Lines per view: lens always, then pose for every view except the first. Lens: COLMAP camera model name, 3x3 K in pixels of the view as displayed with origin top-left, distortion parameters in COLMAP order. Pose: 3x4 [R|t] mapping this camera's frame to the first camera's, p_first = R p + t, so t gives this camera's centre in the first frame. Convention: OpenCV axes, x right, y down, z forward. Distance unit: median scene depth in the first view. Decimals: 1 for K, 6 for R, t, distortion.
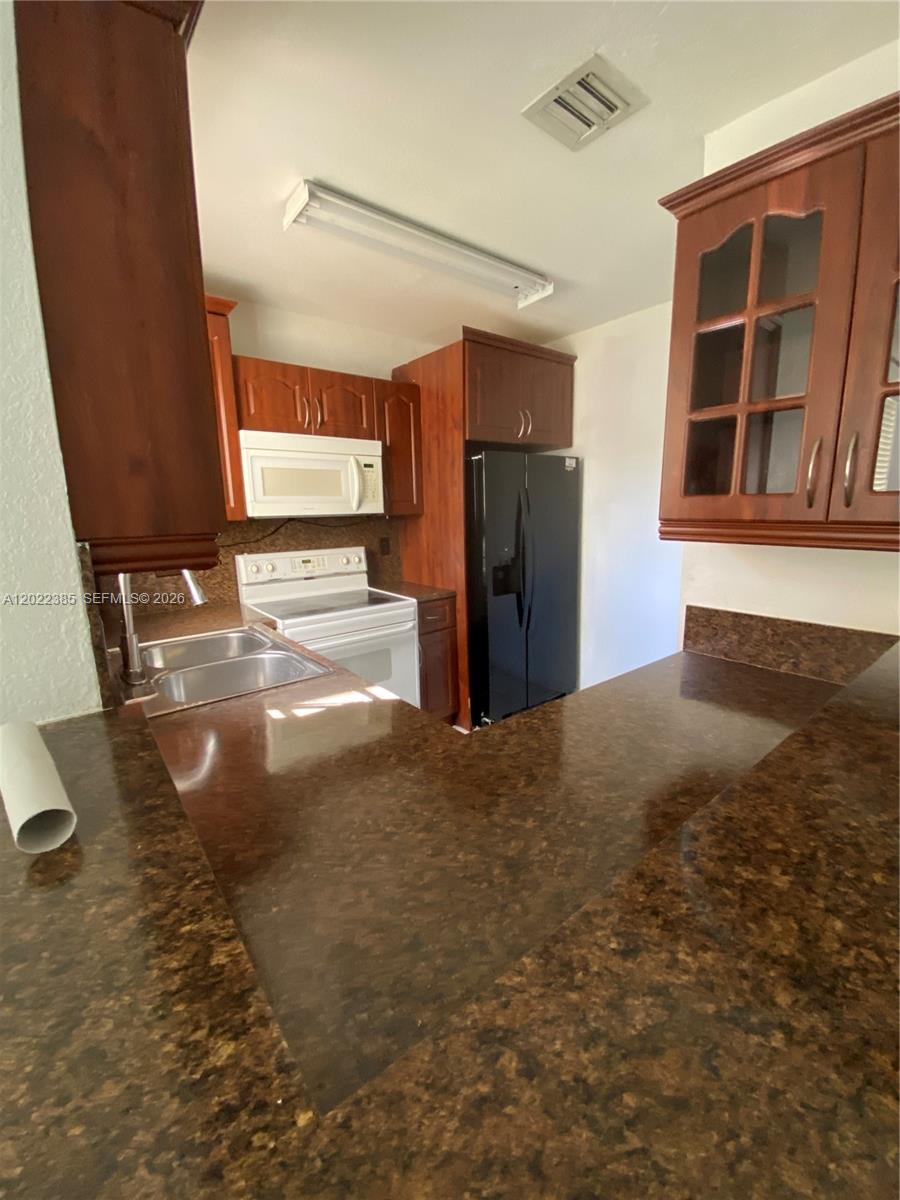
lens RADIAL K [[489.3, 0, 449.3], [0, 489.3, 603.0], [0, 0, 1]] dist [-0.018848, -0.001130]
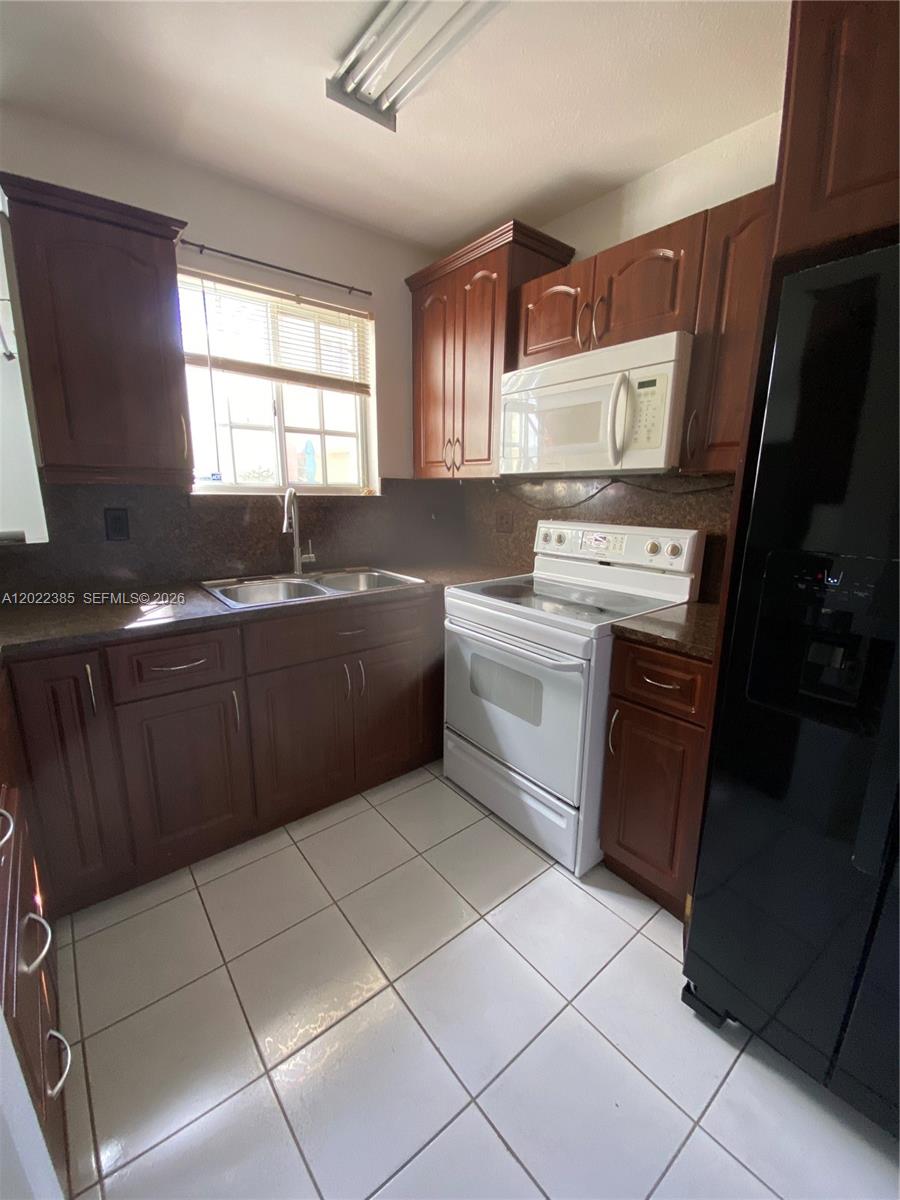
lens RADIAL K [[489.3, 0, 448.2], [0, 489.3, 600.1], [0, 0, 1]] dist [-0.018848, -0.001130]
pose [[-0.001529, 0.226064, -0.974111, 0.447754], [-0.205228, 0.953307, 0.221558, -0.116774], [0.978713, 0.200254, 0.044937, 0.792980]]
